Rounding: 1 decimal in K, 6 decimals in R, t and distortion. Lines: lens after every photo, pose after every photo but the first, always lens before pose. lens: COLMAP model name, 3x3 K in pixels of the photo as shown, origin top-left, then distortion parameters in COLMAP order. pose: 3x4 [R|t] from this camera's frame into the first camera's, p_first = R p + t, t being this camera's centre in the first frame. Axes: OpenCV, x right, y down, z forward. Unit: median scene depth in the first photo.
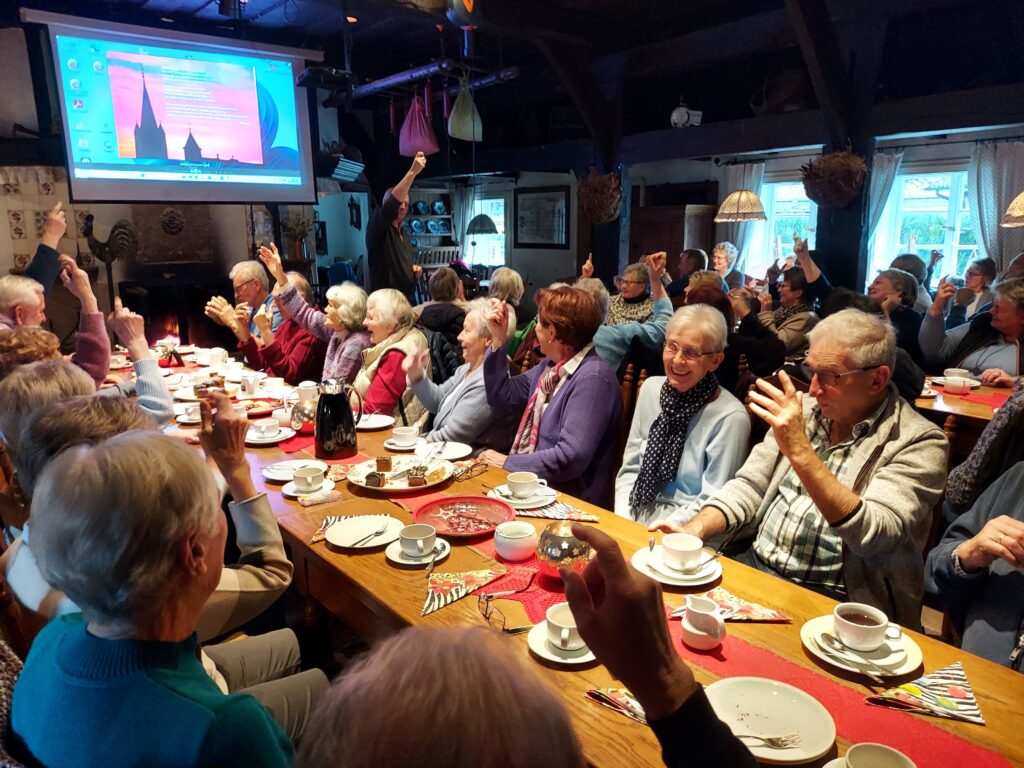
lens RADIAL K [[753.7, 0, 512.0], [0, 753.7, 384.0], [0, 0, 1]] dist [0.031625, -0.007389]
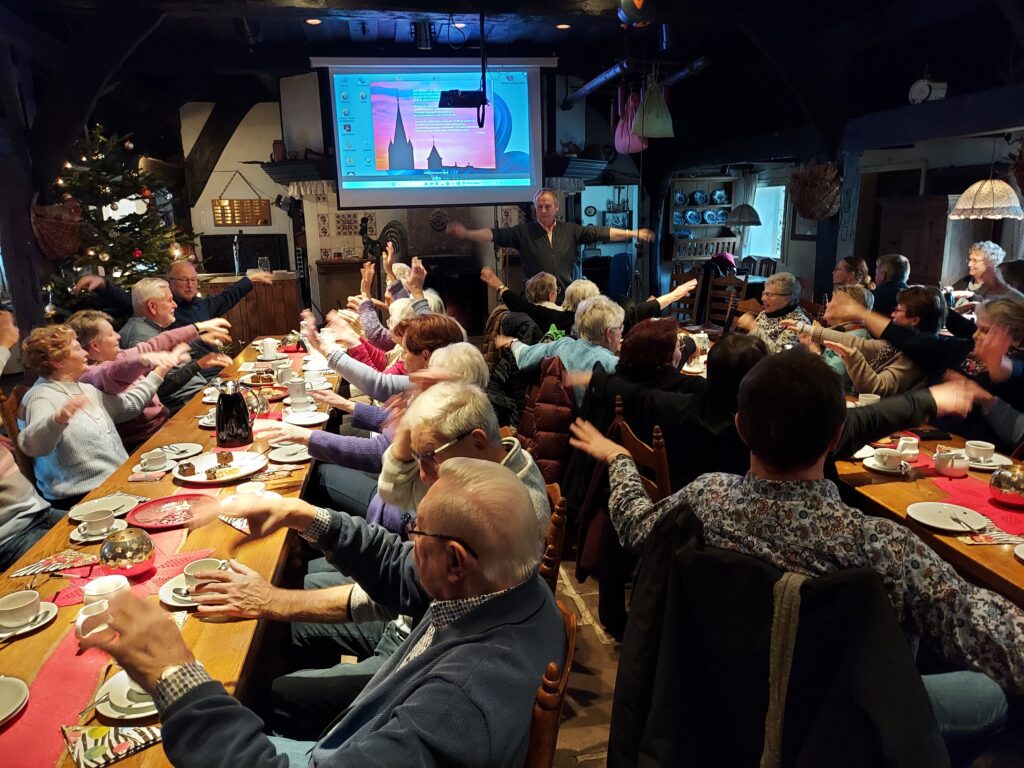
lens RADIAL K [[753.7, 0, 512.0], [0, 753.7, 384.0], [0, 0, 1]] dist [0.031625, -0.007389]
pose [[0.872446, 0.098079, -0.478768, 0.247672], [-0.084854, 0.995176, 0.049241, -0.034971], [0.481287, -0.002335, 0.876560, 0.049516]]
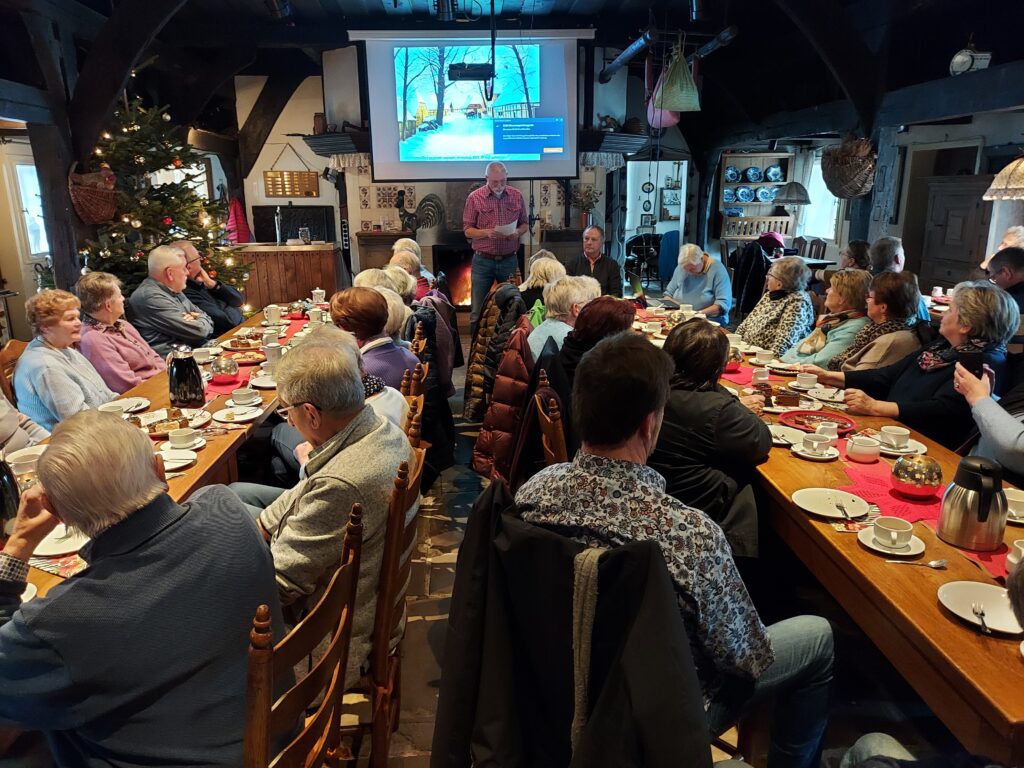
lens RADIAL K [[754.0, 0, 512.0], [0, 754.0, 384.0], [0, 0, 1]] dist [0.034188, -0.005970]
pose [[0.815234, 0.146351, -0.560335, 0.314813], [-0.115964, 0.989199, 0.089649, -0.040205], [0.567403, -0.008106, 0.823400, 0.082770]]
